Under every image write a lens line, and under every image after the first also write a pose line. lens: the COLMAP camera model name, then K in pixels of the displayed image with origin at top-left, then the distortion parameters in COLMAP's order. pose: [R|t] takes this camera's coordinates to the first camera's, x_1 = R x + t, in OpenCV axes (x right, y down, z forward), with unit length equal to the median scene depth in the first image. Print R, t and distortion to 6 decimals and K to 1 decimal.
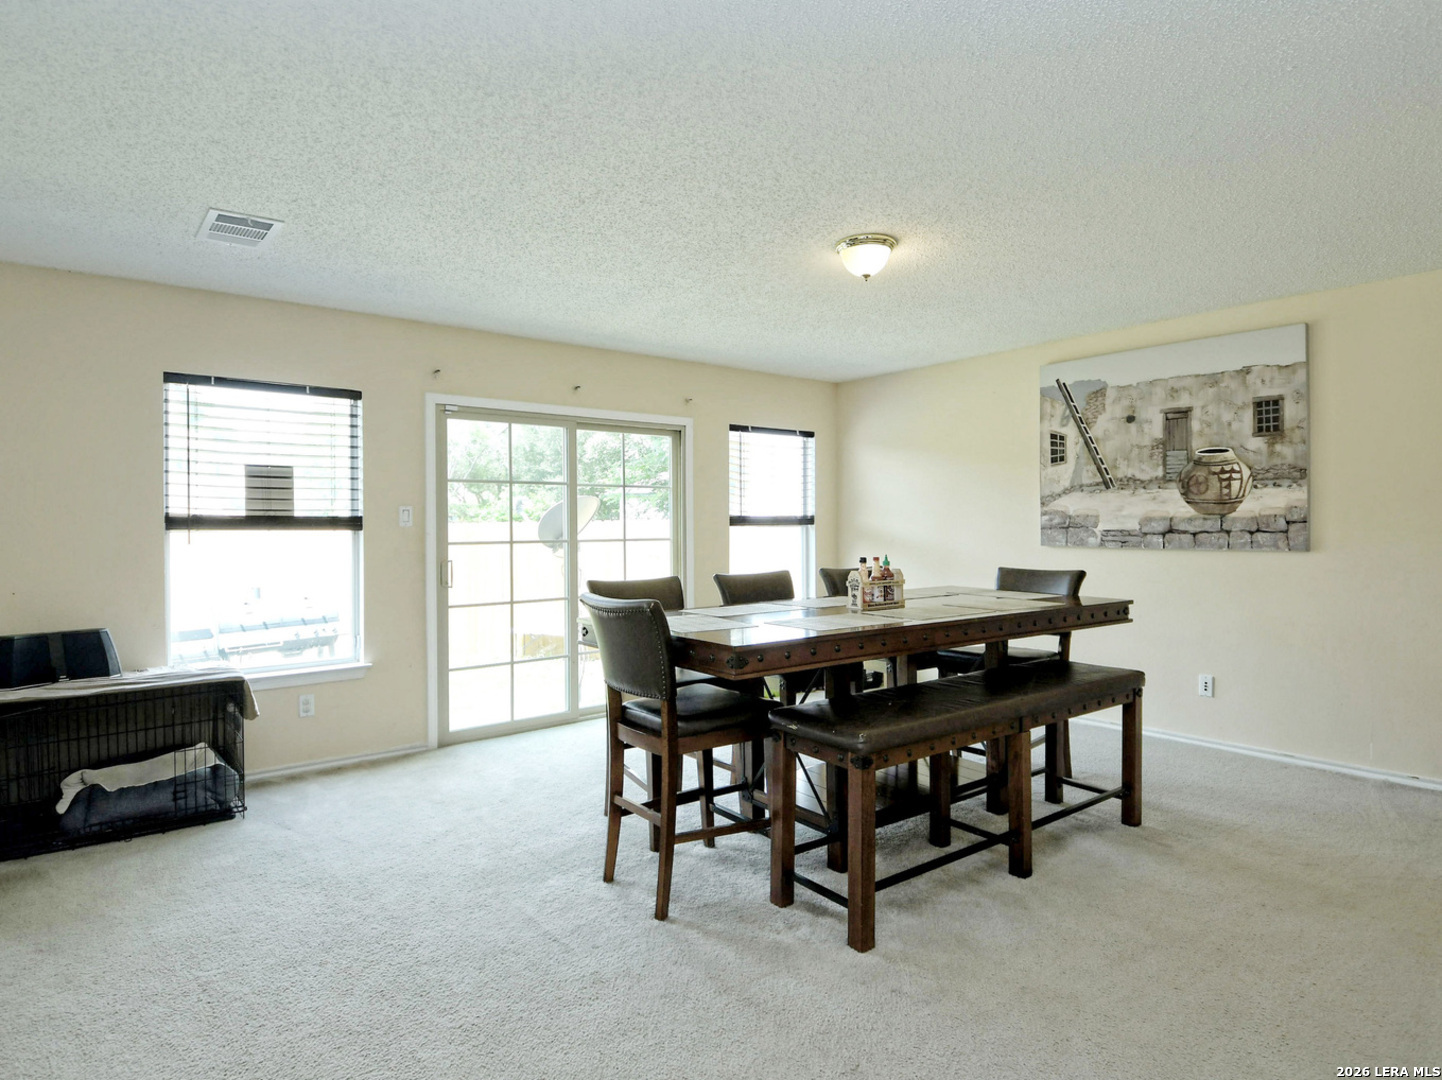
lens RADIAL K [[818.9, 0, 726.9], [0, 818.9, 530.2], [0, 0, 1]] dist [0.021938, -0.039227]
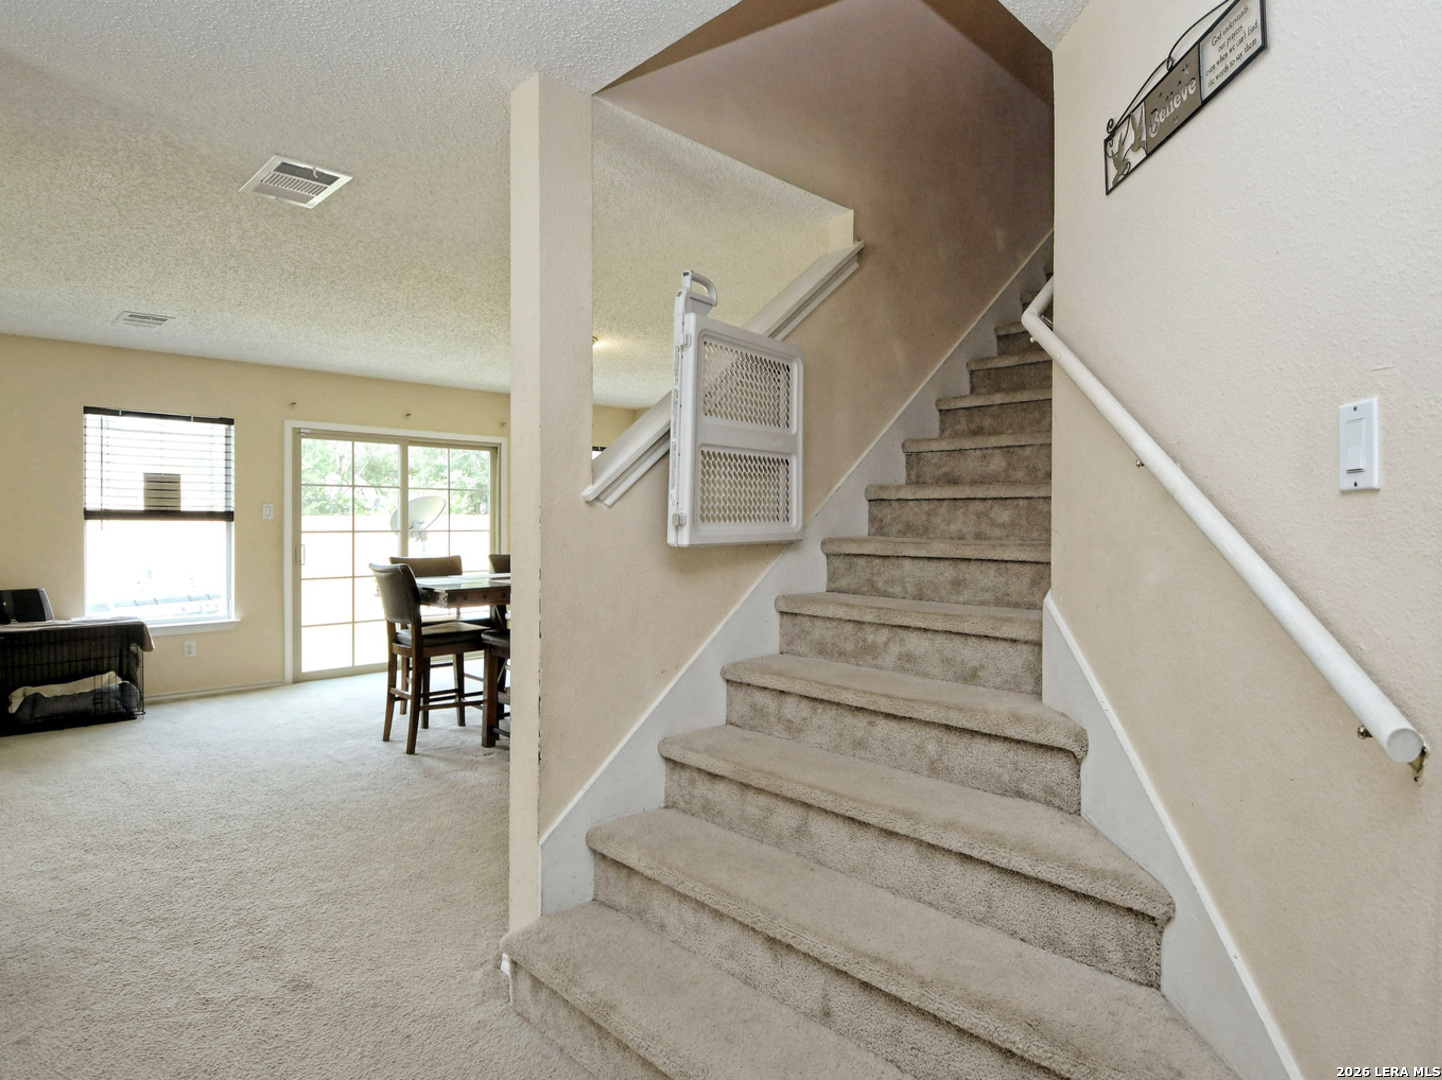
lens RADIAL K [[818.9, 0, 726.9], [0, 818.9, 530.2], [0, 0, 1]] dist [0.021938, -0.039227]
pose [[0.994917, 0.008675, 0.100327, 0.258021], [-0.009181, 0.999947, 0.004583, 0.000975], [-0.100282, -0.005481, 0.994944, -0.482937]]
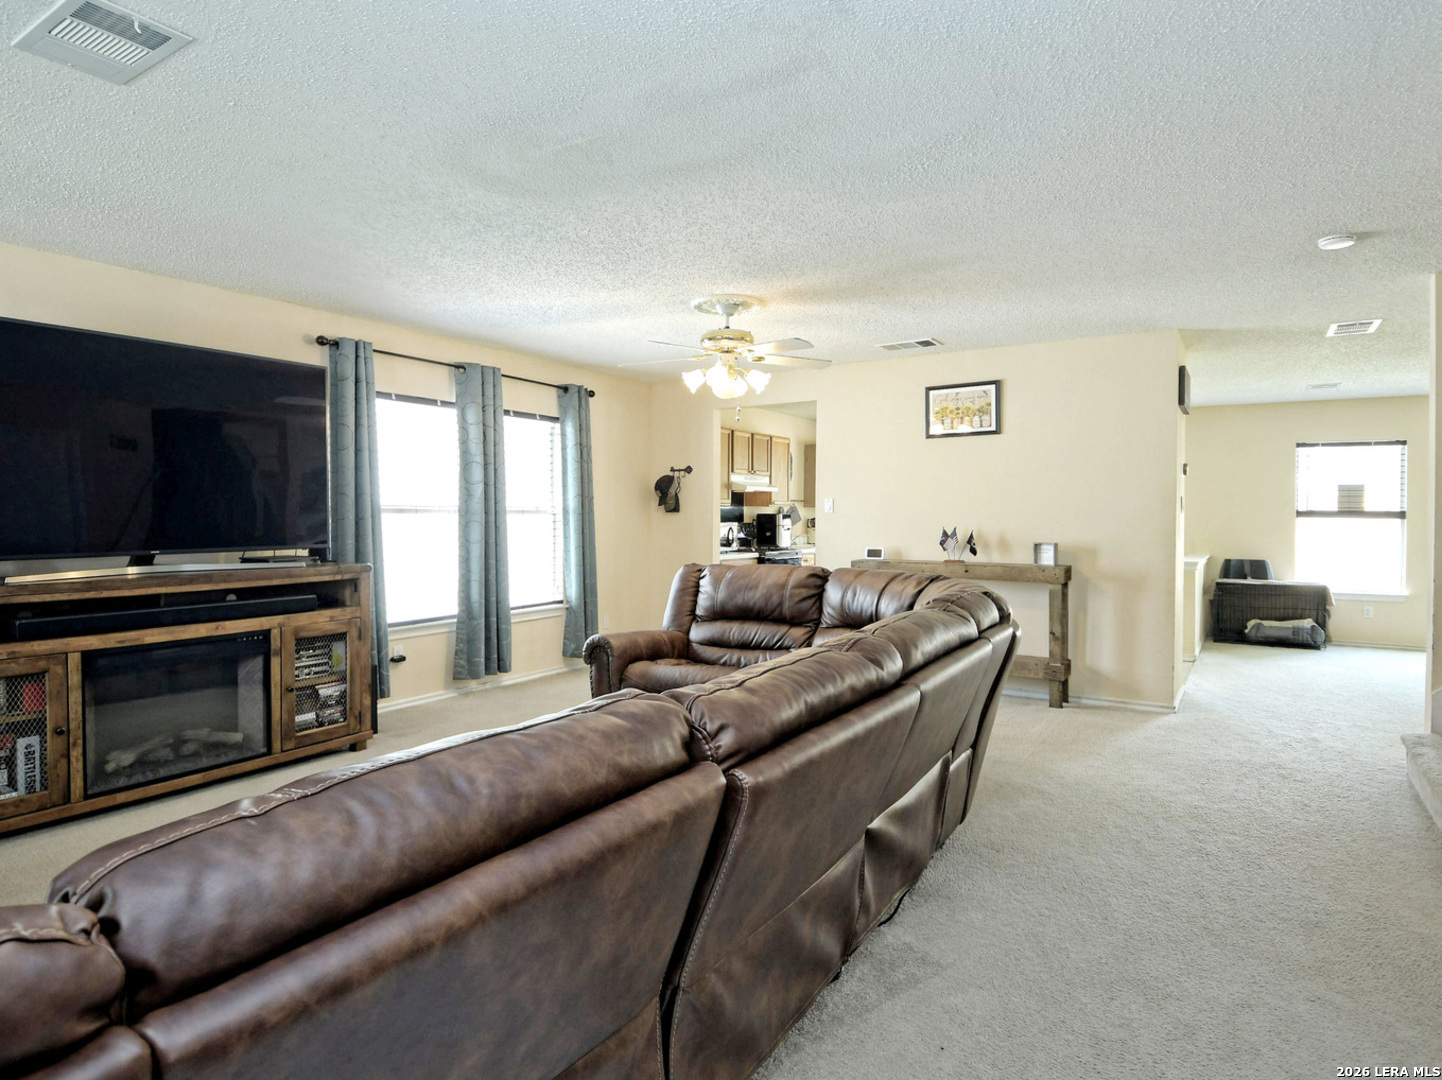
lens RADIAL K [[818.9, 0, 726.9], [0, 818.9, 530.2], [0, 0, 1]] dist [0.021938, -0.039227]
pose [[0.310142, 0.027193, -0.950301, 0.867064], [-0.010016, 0.999629, 0.025335, -0.006366], [0.950638, 0.001661, 0.310299, -1.049810]]
